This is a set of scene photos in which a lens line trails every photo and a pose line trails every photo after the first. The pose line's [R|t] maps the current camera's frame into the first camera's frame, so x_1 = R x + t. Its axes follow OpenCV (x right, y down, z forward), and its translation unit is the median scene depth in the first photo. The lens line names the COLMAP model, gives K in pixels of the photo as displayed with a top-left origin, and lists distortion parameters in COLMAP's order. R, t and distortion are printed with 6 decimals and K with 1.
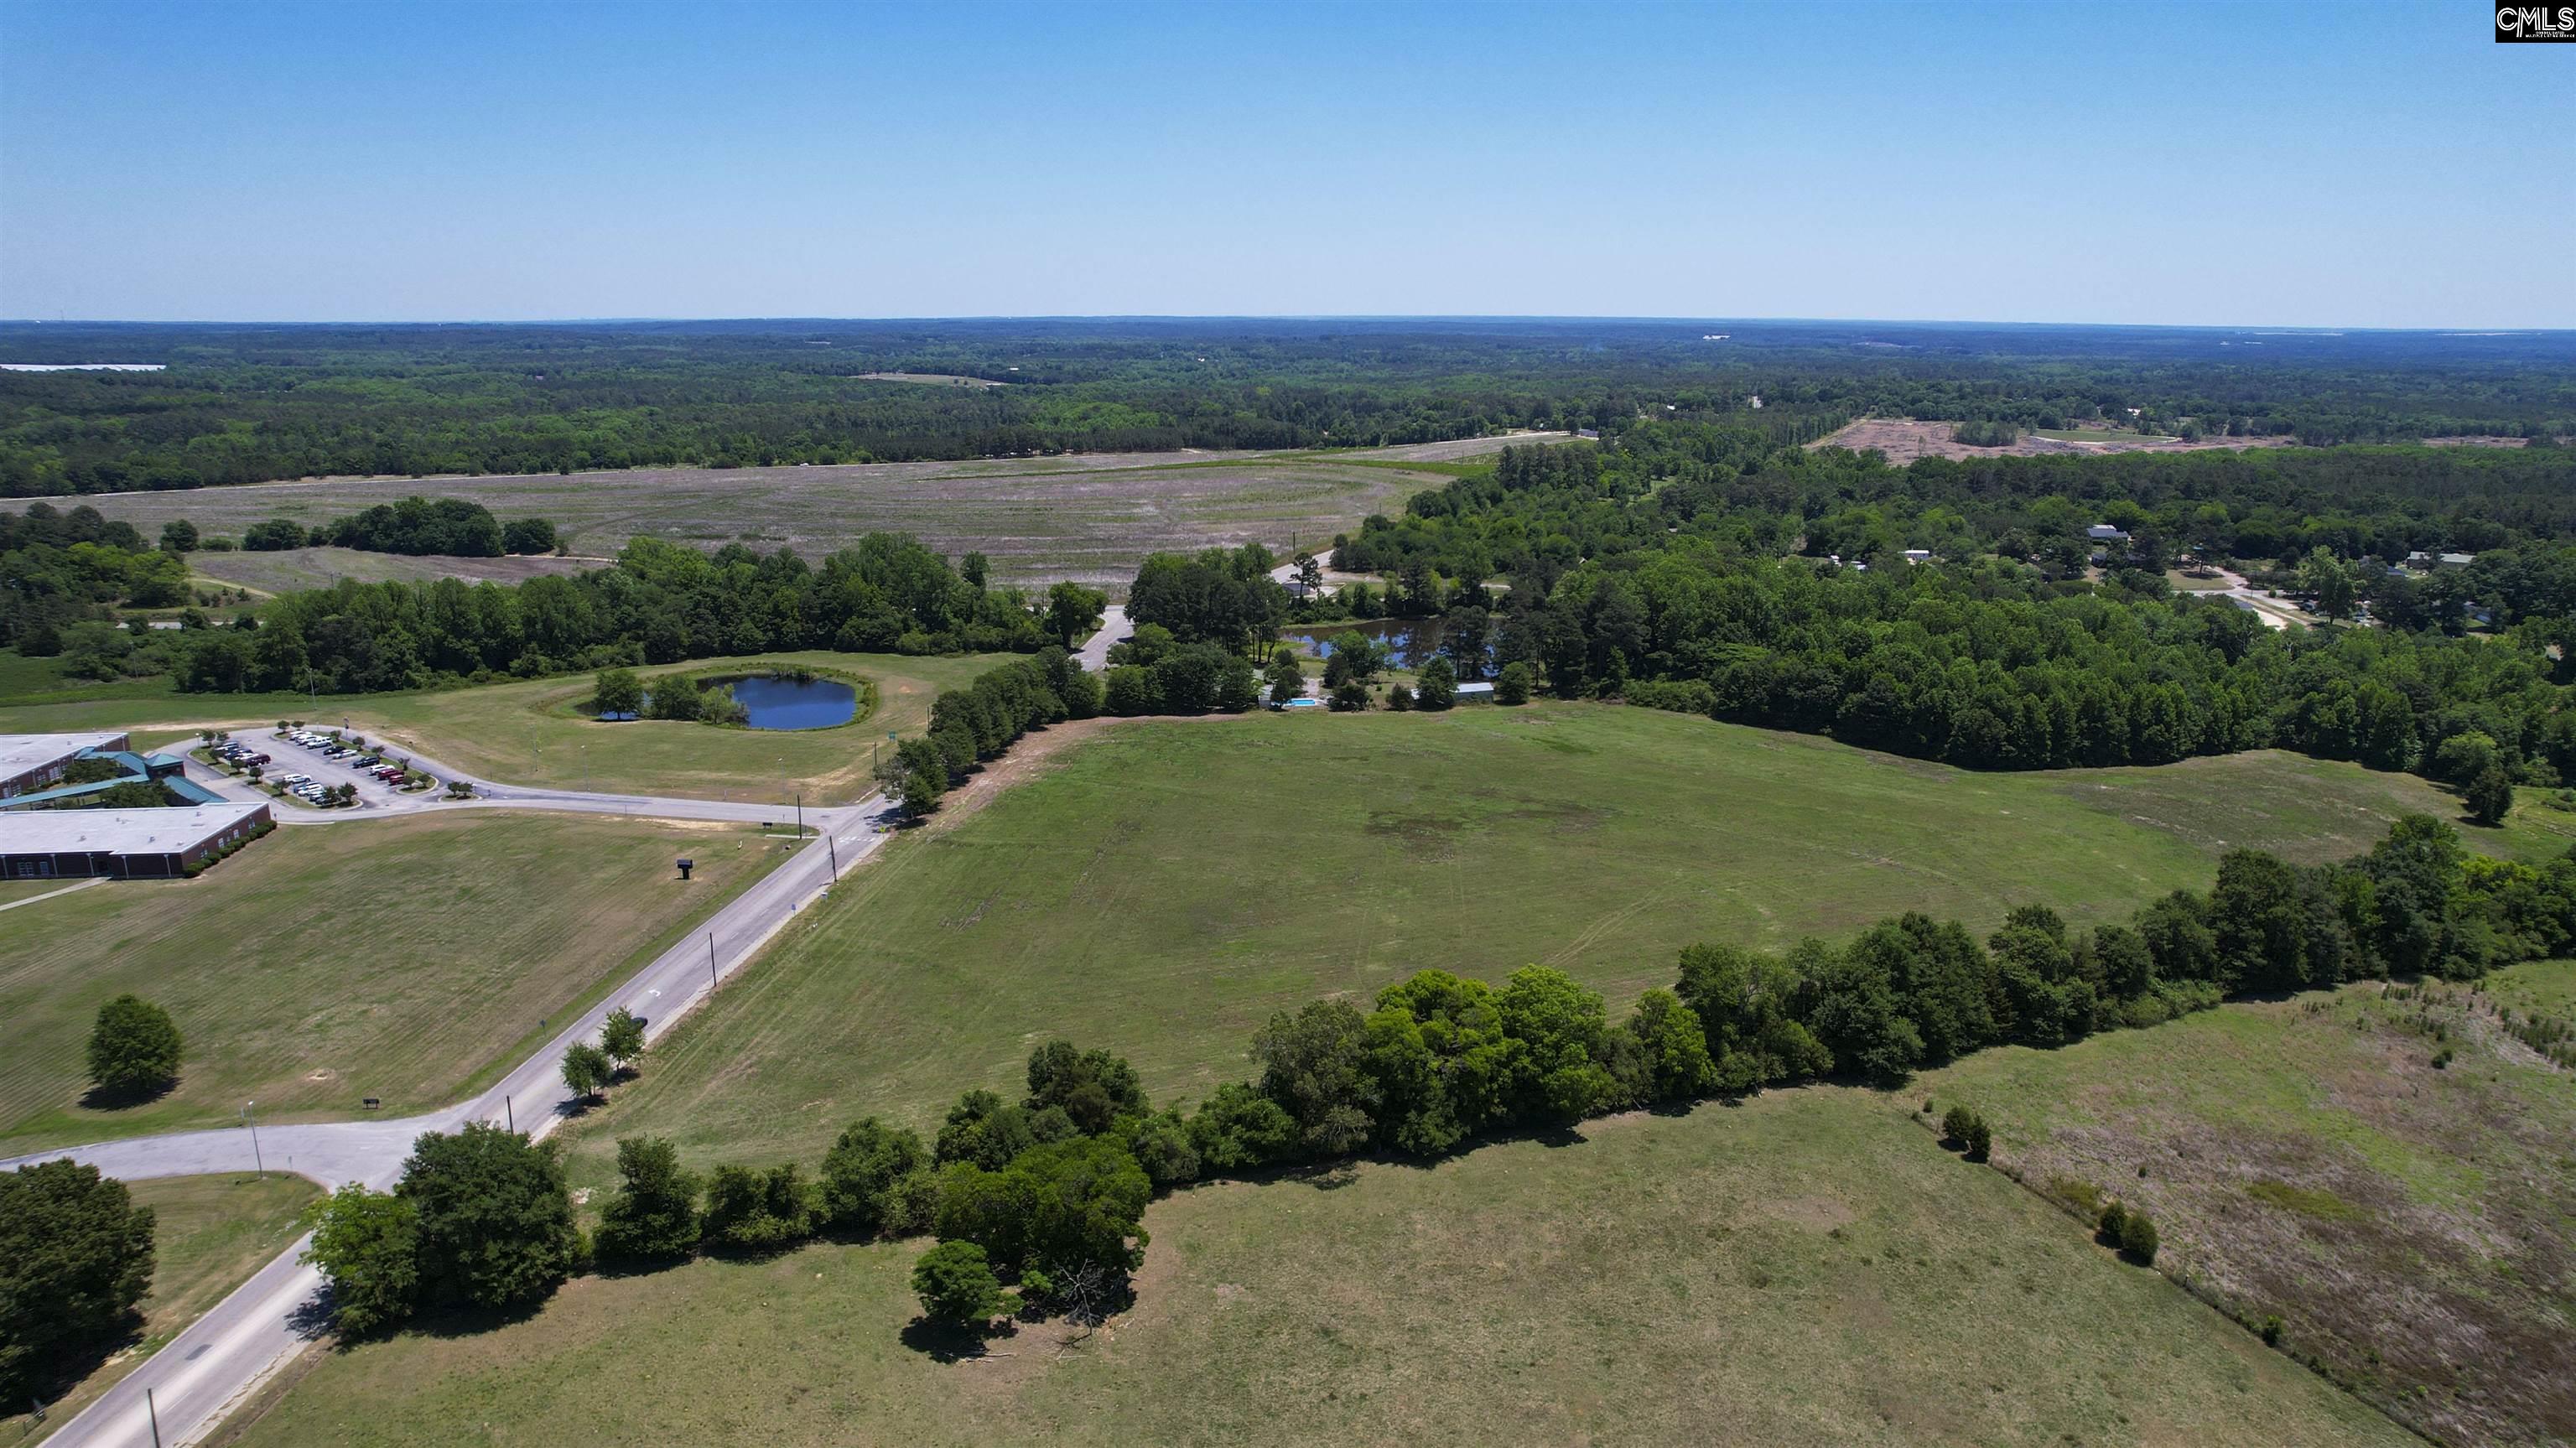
lens RADIAL K [[1646.6, 0, 1307.3], [0, 1646.6, 718.5], [0, 0, 1]] dist [-0.076445, 0.064855]
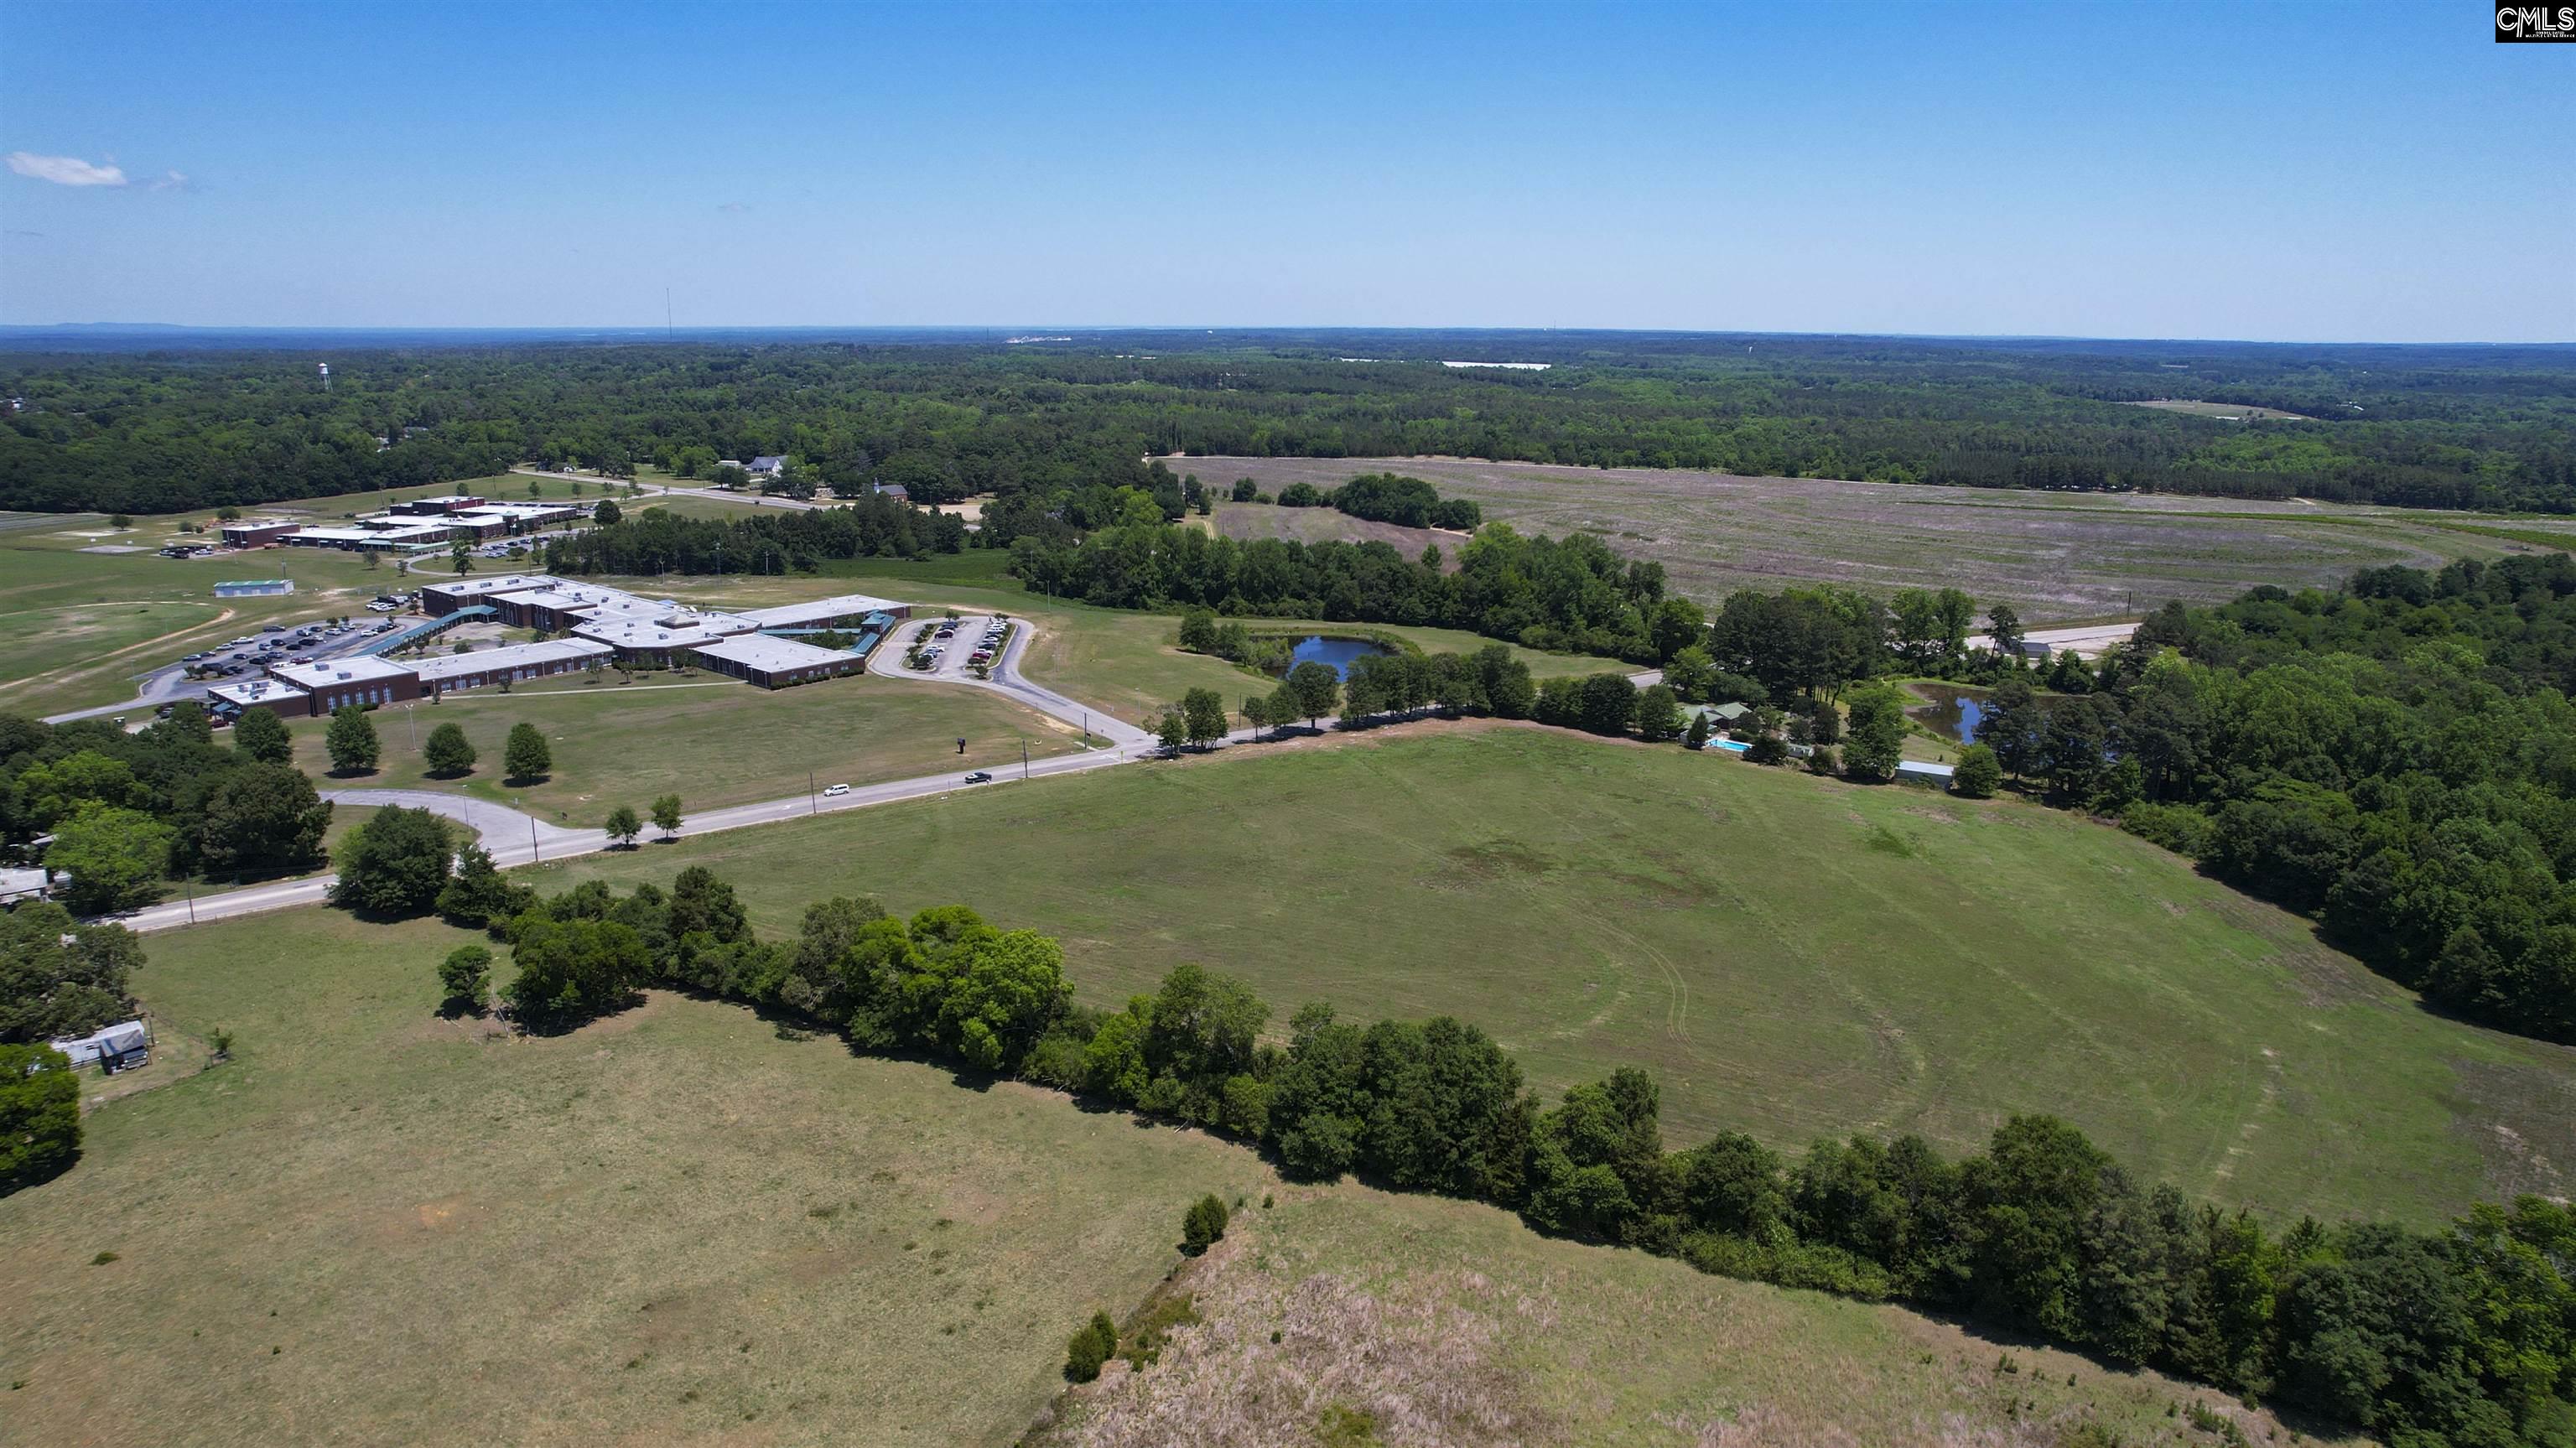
lens RADIAL K [[1646.6, 0, 1307.3], [0, 1646.6, 718.5], [0, 0, 1]] dist [-0.076445, 0.064855]
pose [[0.691401, 0.172150, -0.701662, 0.522539], [-0.178818, 0.981755, 0.064667, -0.046173], [0.699992, 0.080759, 0.709570, 0.185110]]
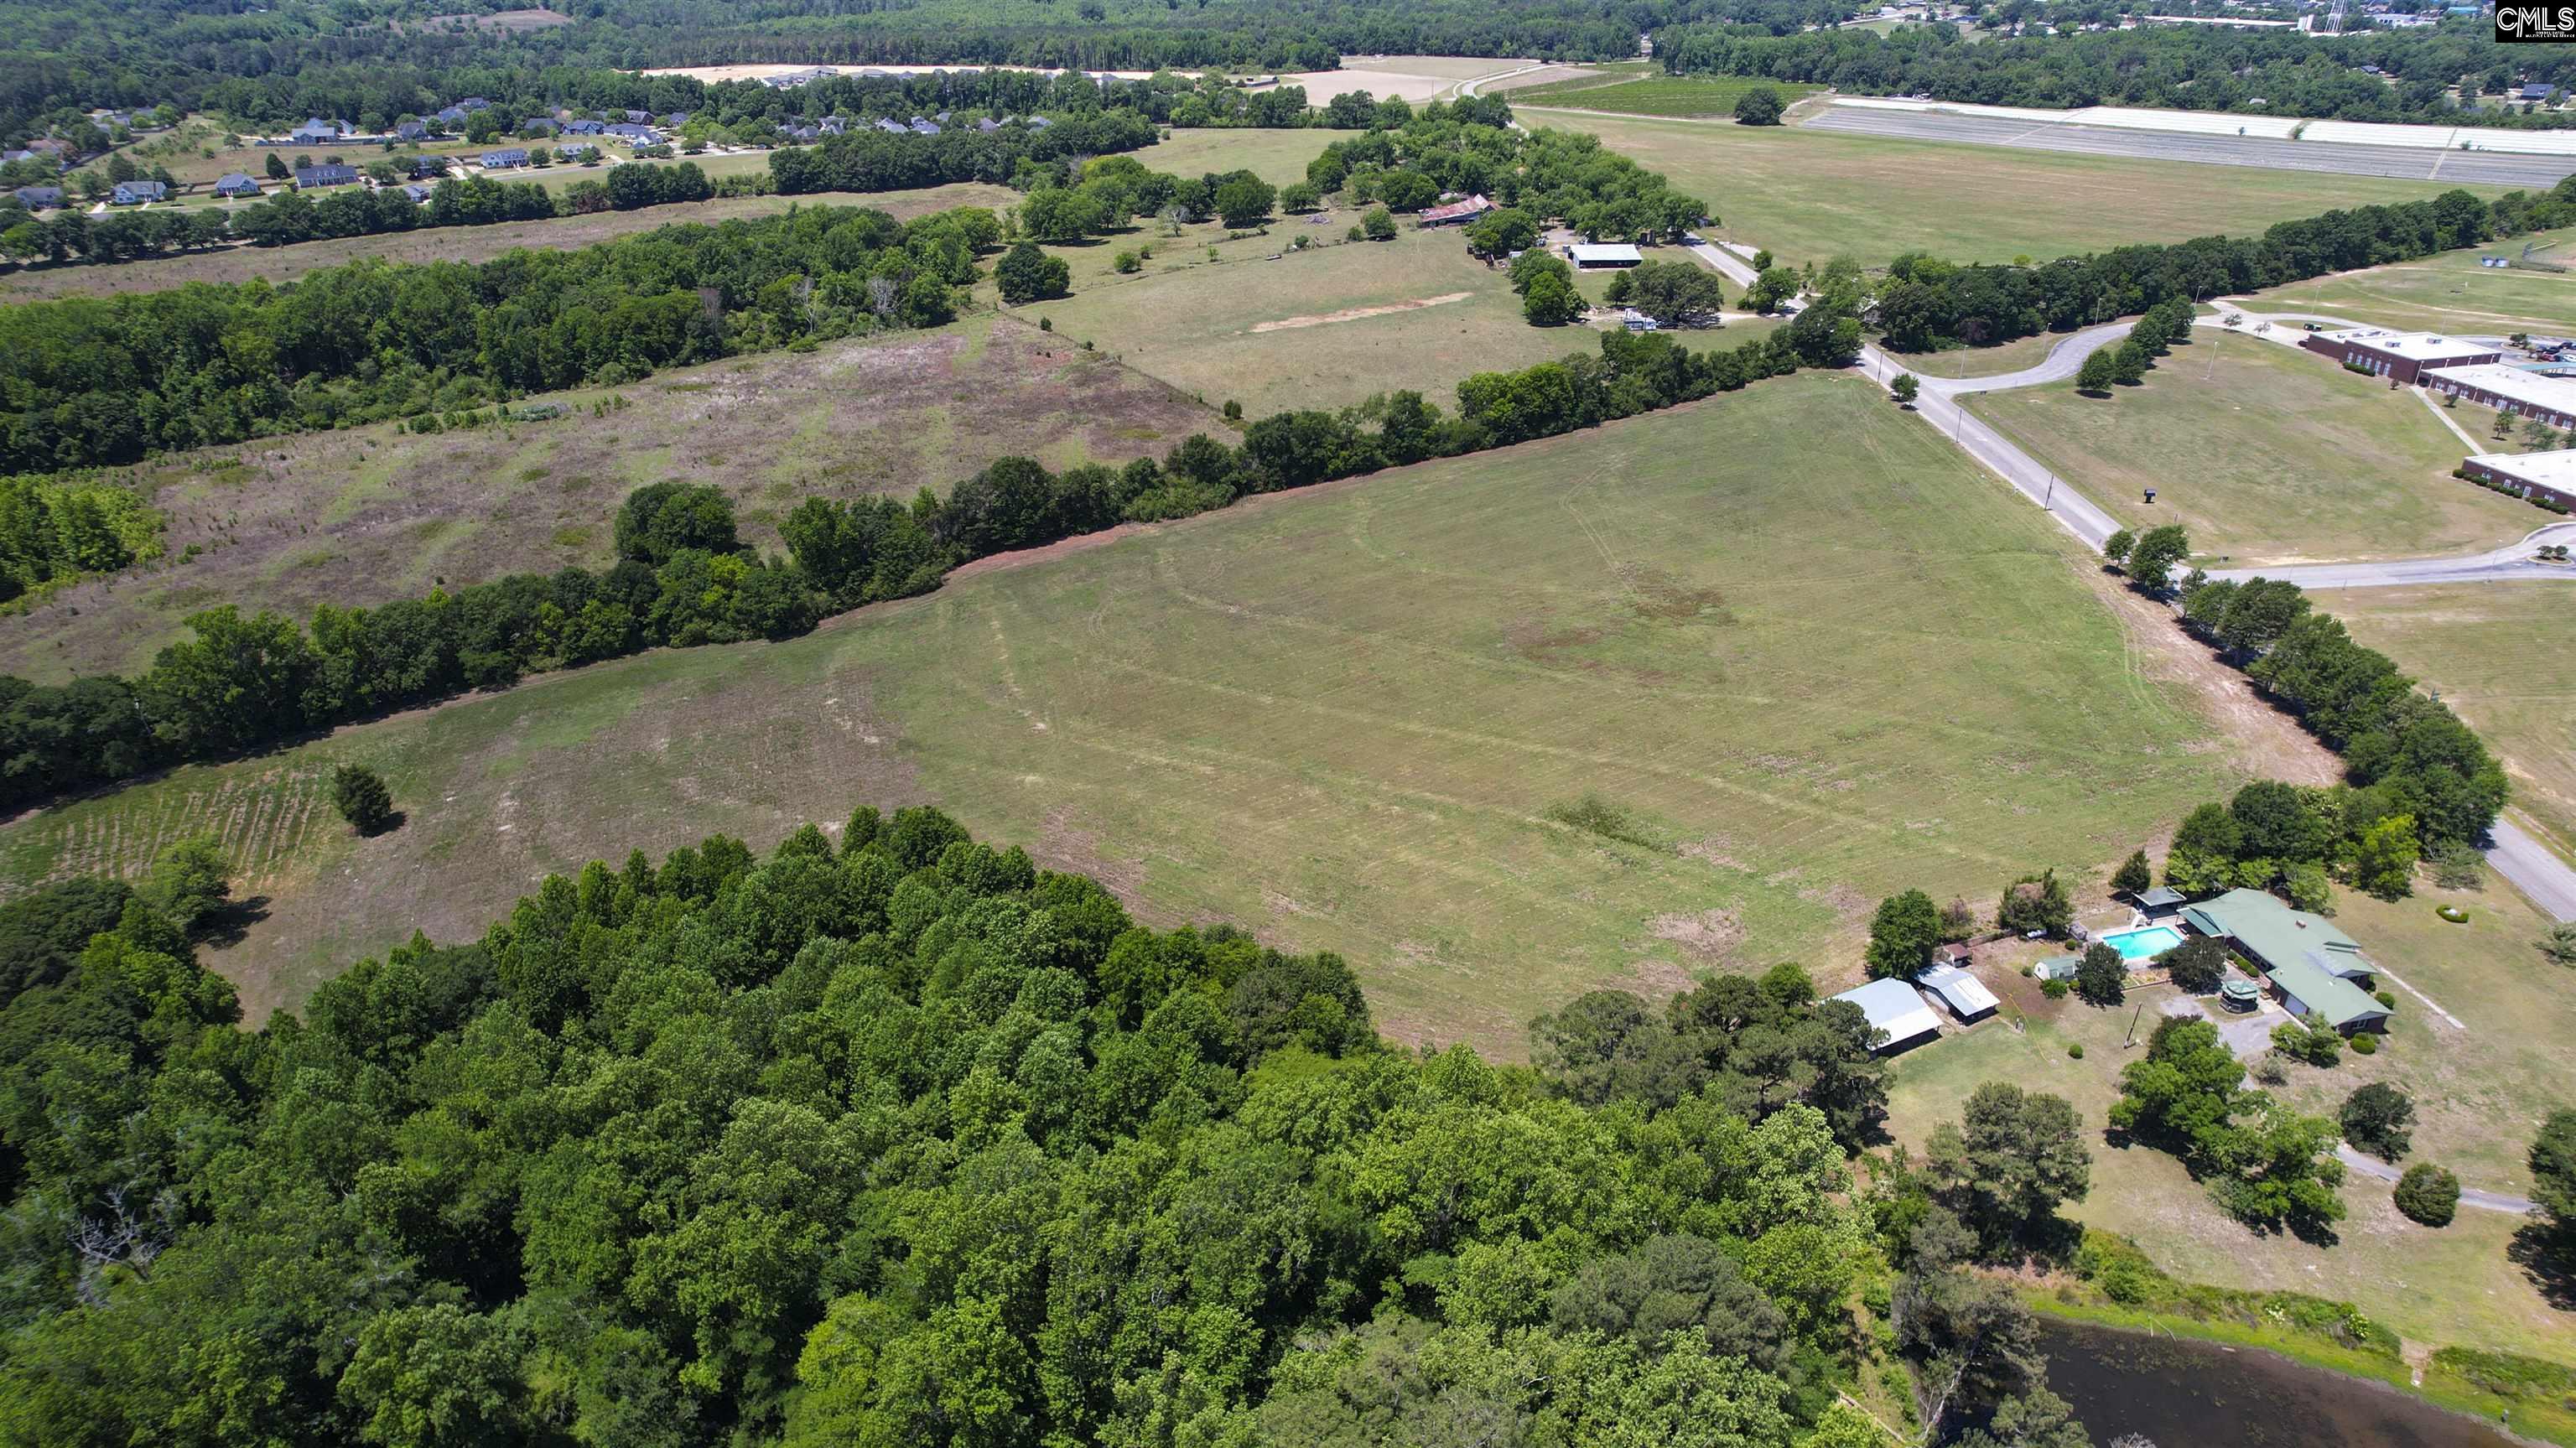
lens RADIAL K [[1646.6, 0, 1307.3], [0, 1646.6, 718.5], [0, 0, 1]] dist [-0.076445, 0.064855]
pose [[-0.984722, 0.074079, -0.157589, 0.369990], [-0.048242, 0.753516, 0.655657, -0.433341], [0.167316, 0.653243, -0.738430, 1.417761]]
